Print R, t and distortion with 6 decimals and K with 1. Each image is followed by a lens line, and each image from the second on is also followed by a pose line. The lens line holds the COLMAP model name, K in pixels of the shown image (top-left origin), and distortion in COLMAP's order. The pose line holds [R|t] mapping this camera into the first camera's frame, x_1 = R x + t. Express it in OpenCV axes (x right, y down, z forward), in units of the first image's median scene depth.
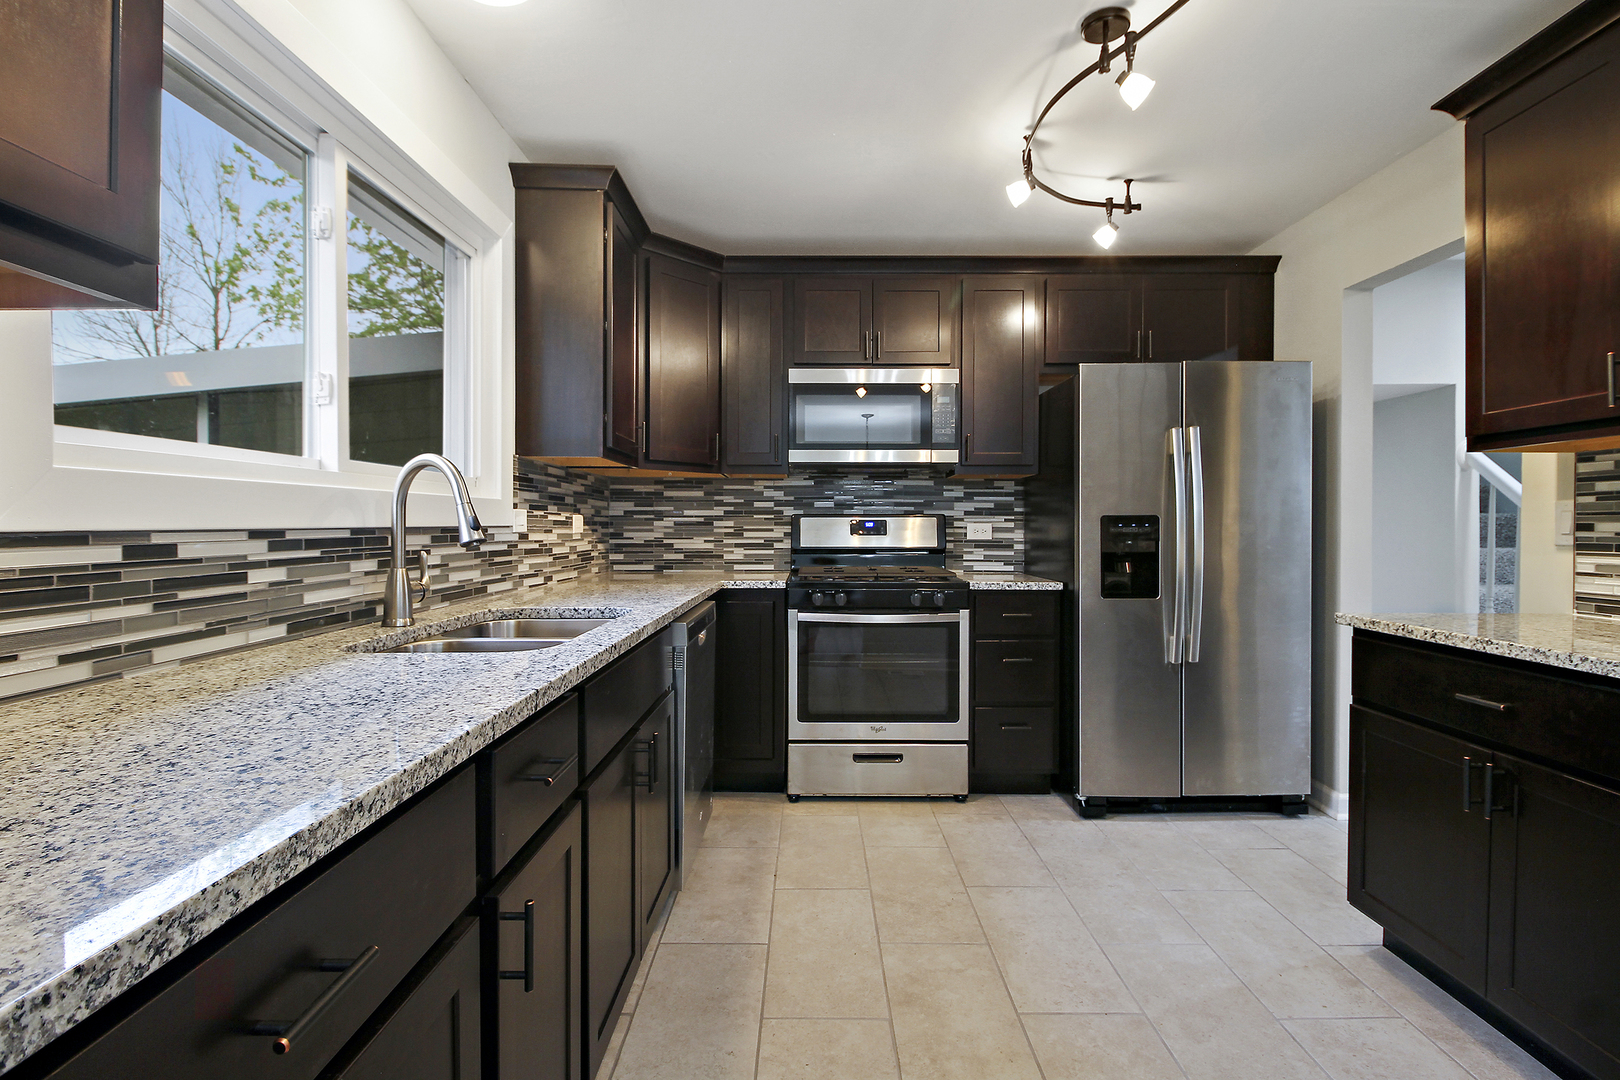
lens RADIAL K [[751.8, 0, 813.9], [0, 751.8, 533.7], [0, 0, 1]] dist [0.001681, -0.010602]
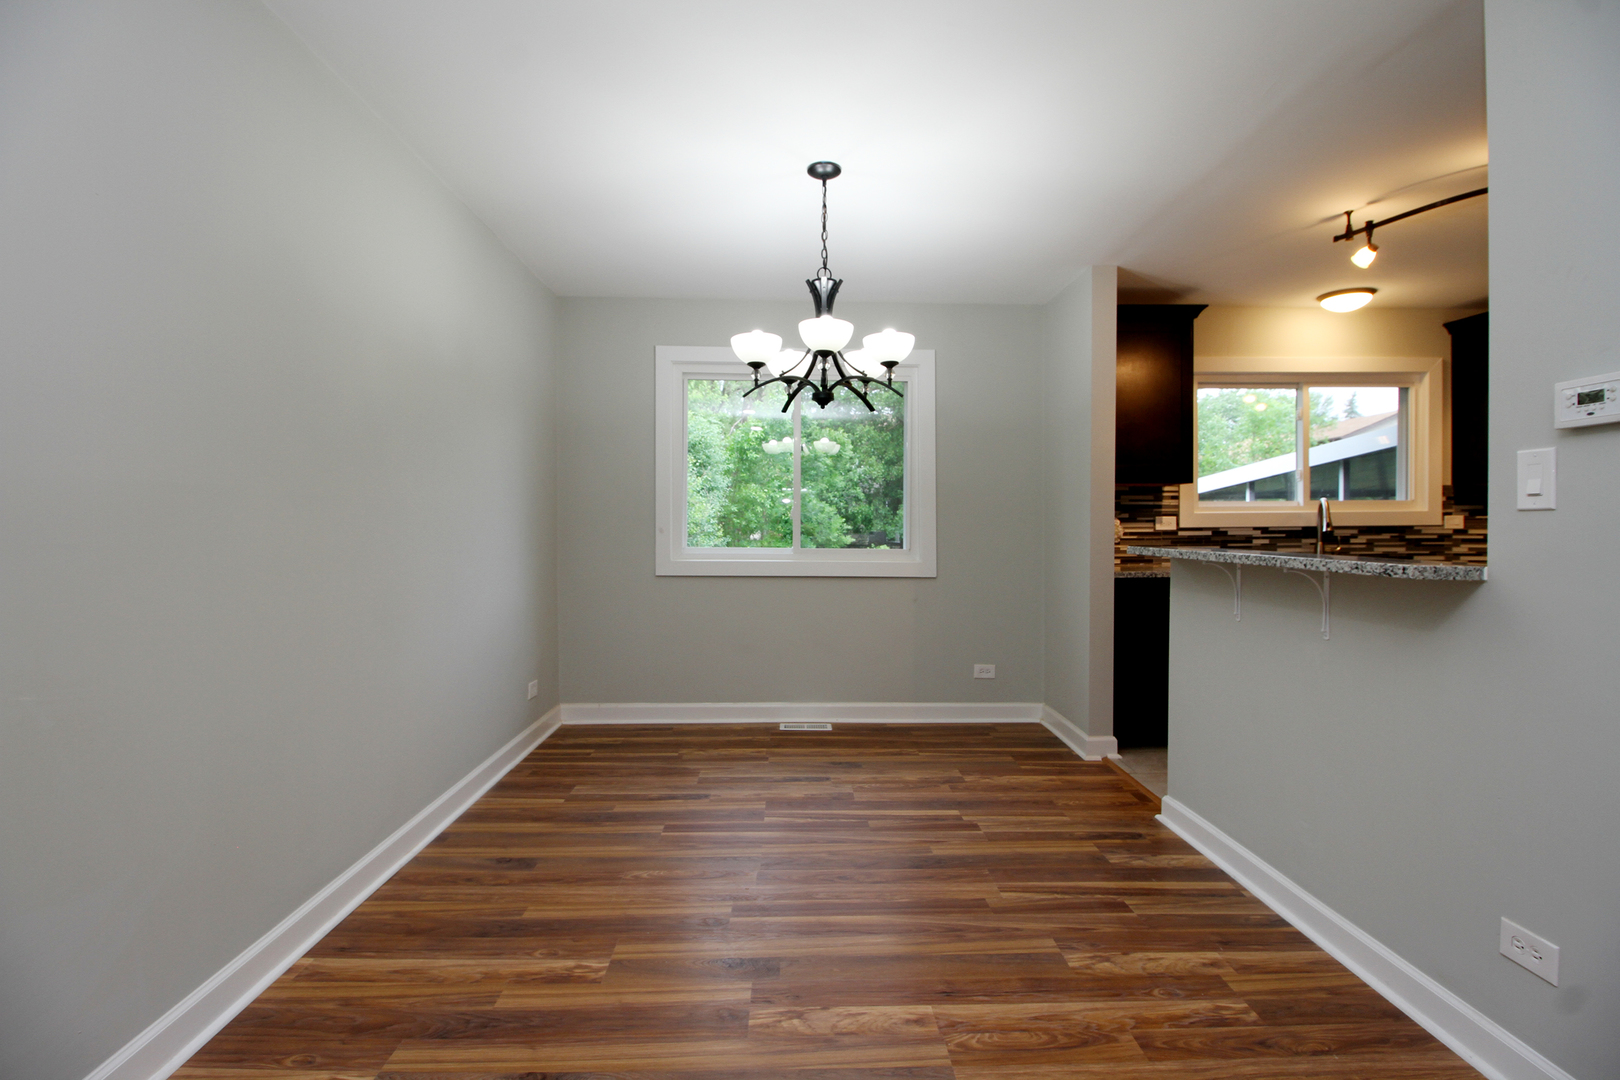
lens RADIAL K [[751.8, 0, 813.9], [0, 751.8, 533.7], [0, 0, 1]] dist [0.001681, -0.010602]
pose [[0.039287, 0.010046, -0.999177, 1.051754], [-0.006659, 0.999930, 0.009792, 0.001792], [0.999206, 0.006269, 0.039352, -0.451034]]
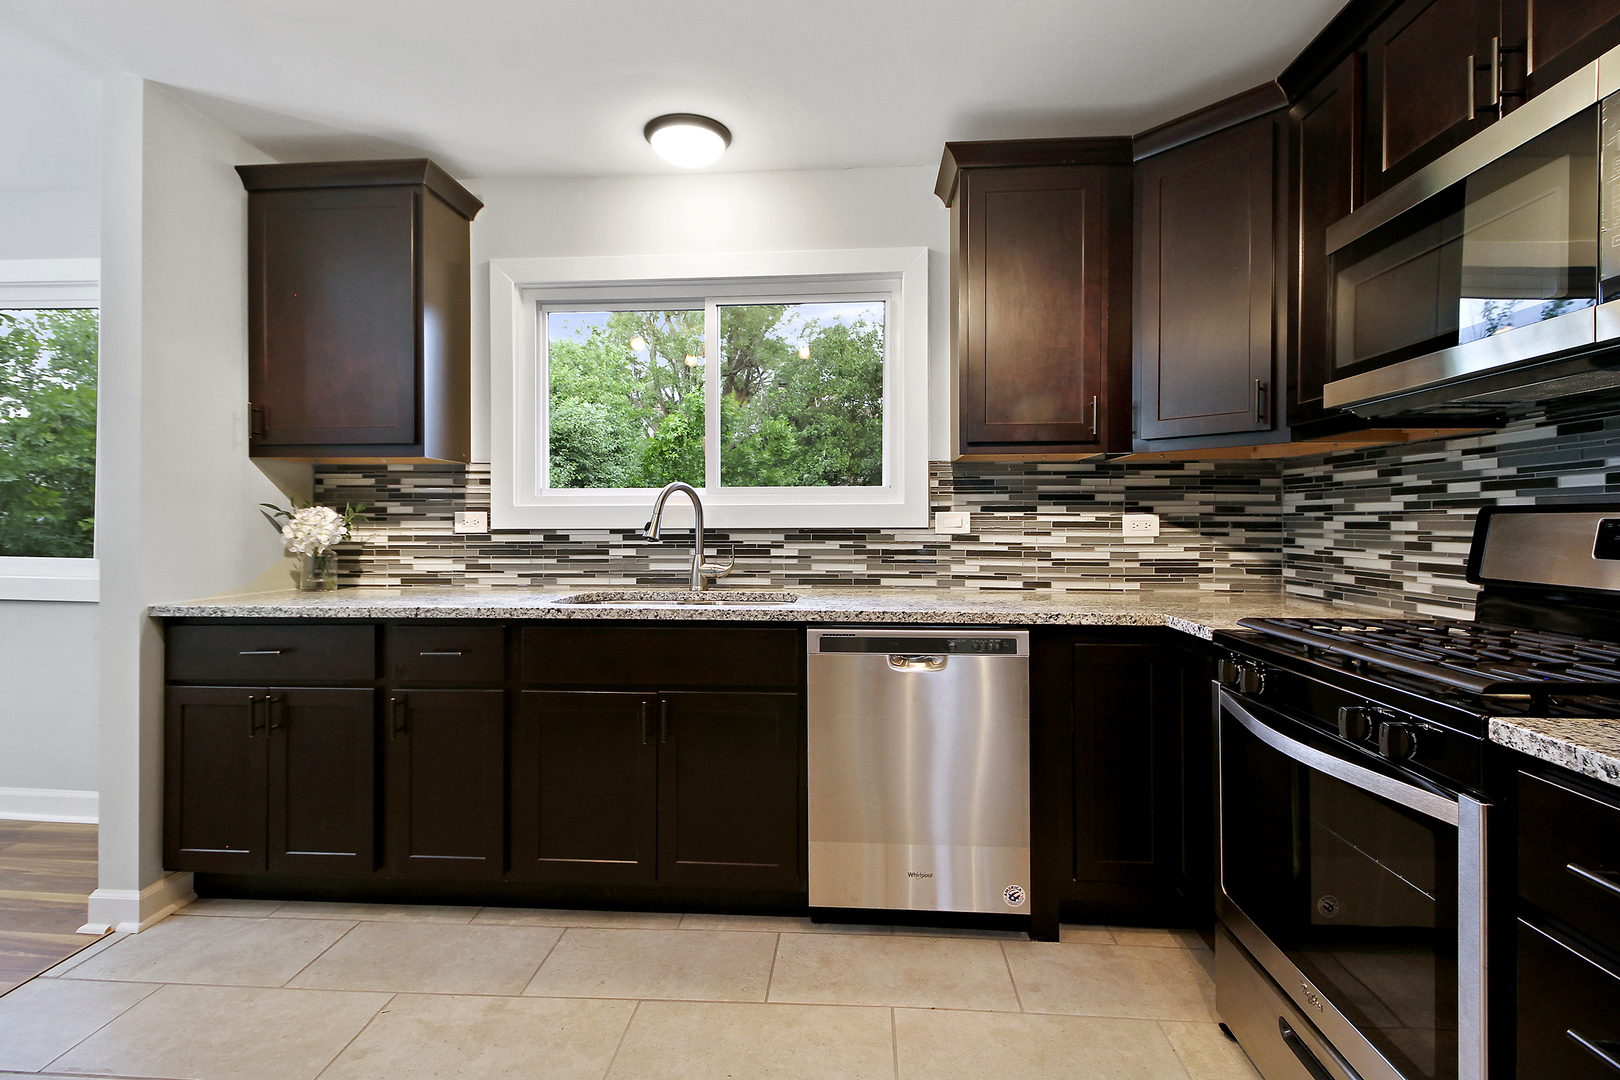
lens RADIAL K [[748.3, 0, 818.0], [0, 748.3, 520.5], [0, 0, 1]] dist [0.002524, -0.013794]
pose [[-0.067596, -0.000972, -0.997712, 0.532785], [-0.011341, 0.999936, -0.000206, -0.014714], [0.997648, 0.011301, -0.067603, 0.726218]]
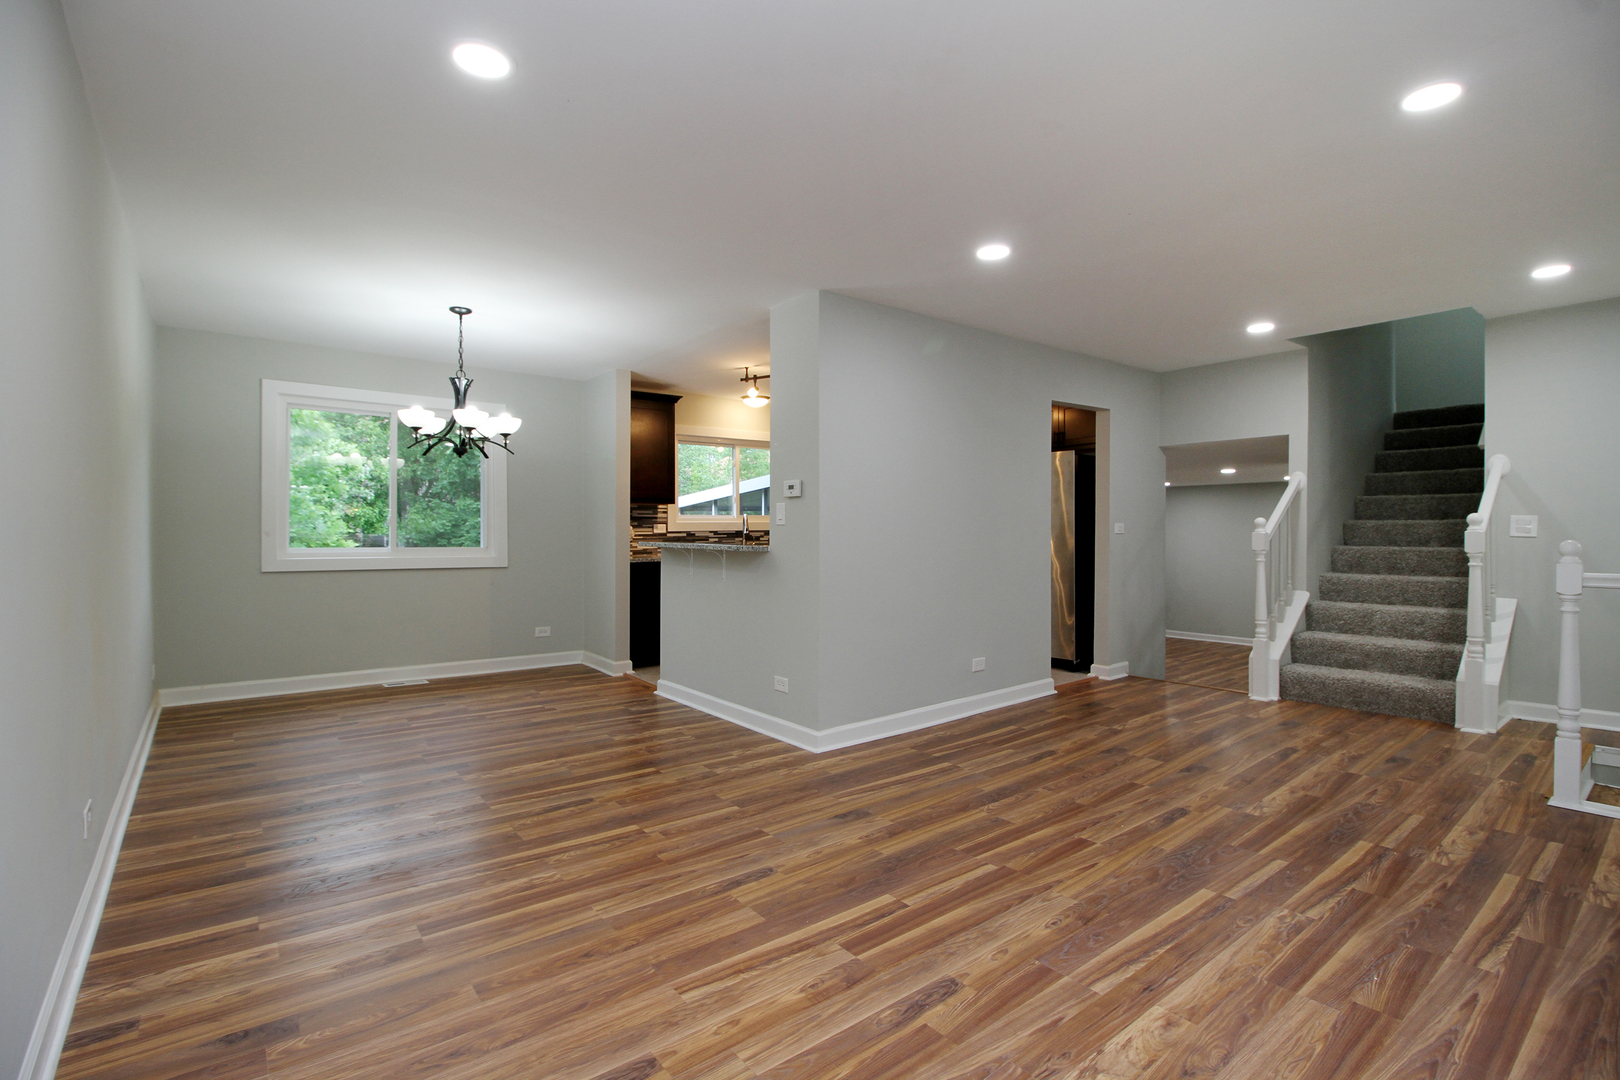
lens RADIAL K [[751.8, 0, 813.9], [0, 751.8, 533.7], [0, 0, 1]] dist [0.001681, -0.010602]
pose [[0.623187, 0.004053, -0.782063, 1.684521], [-0.005611, 0.999984, 0.000711, 0.002761], [0.782053, 0.003945, 0.623199, -0.761945]]
